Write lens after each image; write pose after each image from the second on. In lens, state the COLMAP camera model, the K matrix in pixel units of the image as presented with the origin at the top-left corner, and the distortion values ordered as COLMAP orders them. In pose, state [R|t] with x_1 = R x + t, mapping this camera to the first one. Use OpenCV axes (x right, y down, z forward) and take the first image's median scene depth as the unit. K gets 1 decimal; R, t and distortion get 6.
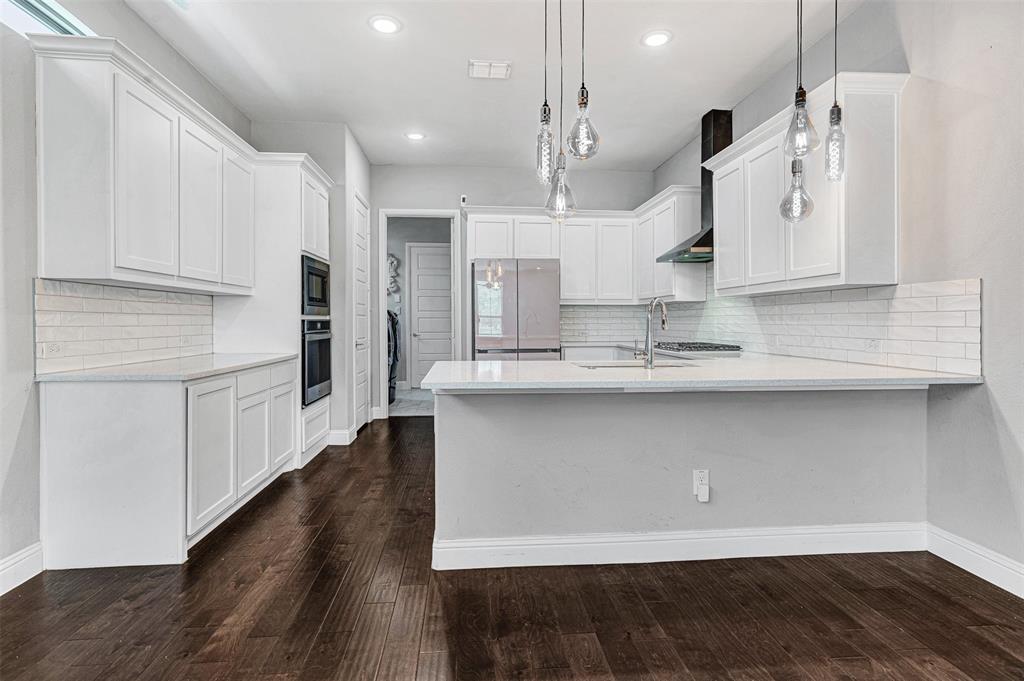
lens RADIAL K [[521.4, 0, 514.5], [0, 521.4, 324.7], [0, 0, 1]] dist [0.001664, 0.000126]
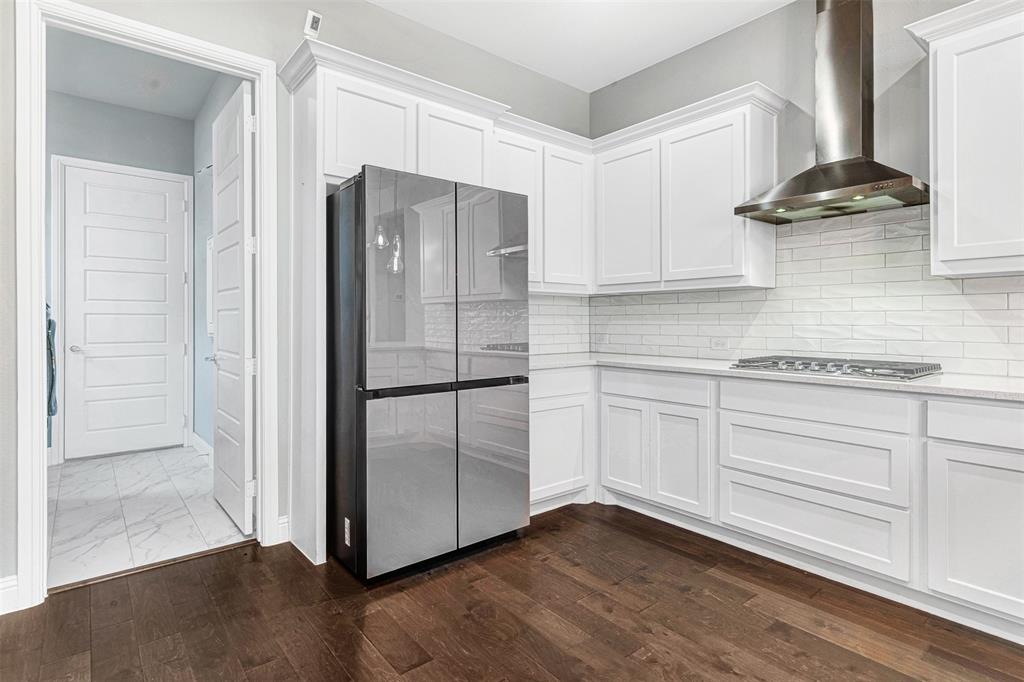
lens RADIAL K [[515.6, 0, 515.3], [0, 515.6, 319.0], [0, 0, 1]] dist [0.004533, 0.000797]
pose [[0.823438, 0.003572, 0.567396, -0.319487], [0.003143, 0.999936, -0.010856, -0.004410], [-0.567398, 0.010723, 0.823374, 0.939526]]
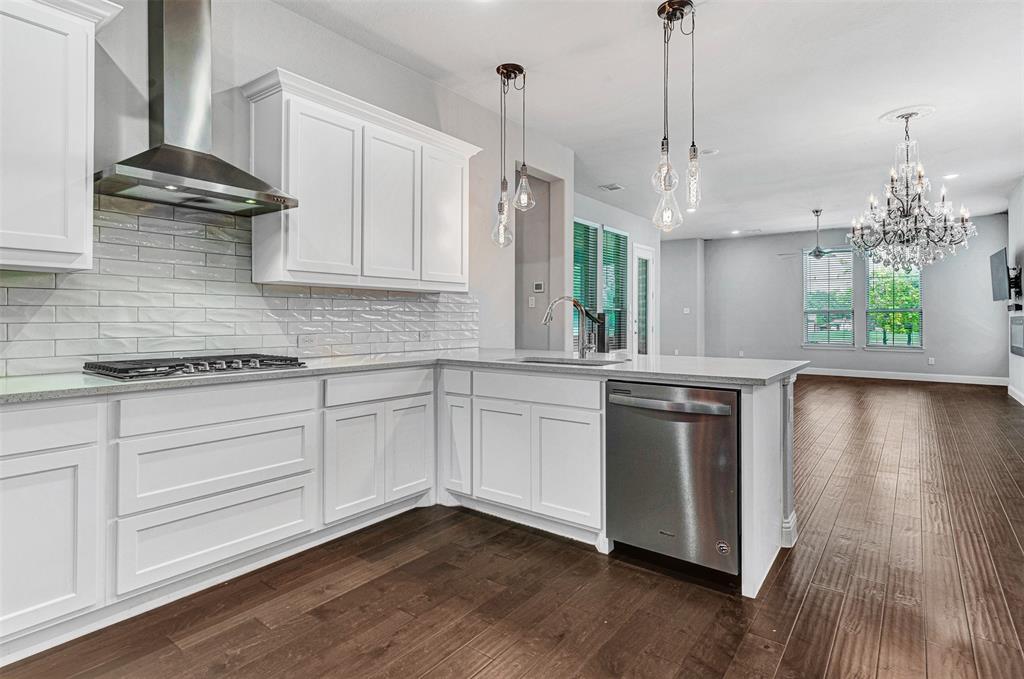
lens RADIAL K [[523.3, 0, 511.5], [0, 523.3, 317.2], [0, 0, 1]] dist [0.000659, 0.000141]
pose [[-0.734897, 0.005008, 0.678160, -0.321481], [0.006868, 0.999976, 0.000058, -0.005605], [-0.678144, 0.004701, -0.734914, 1.502797]]
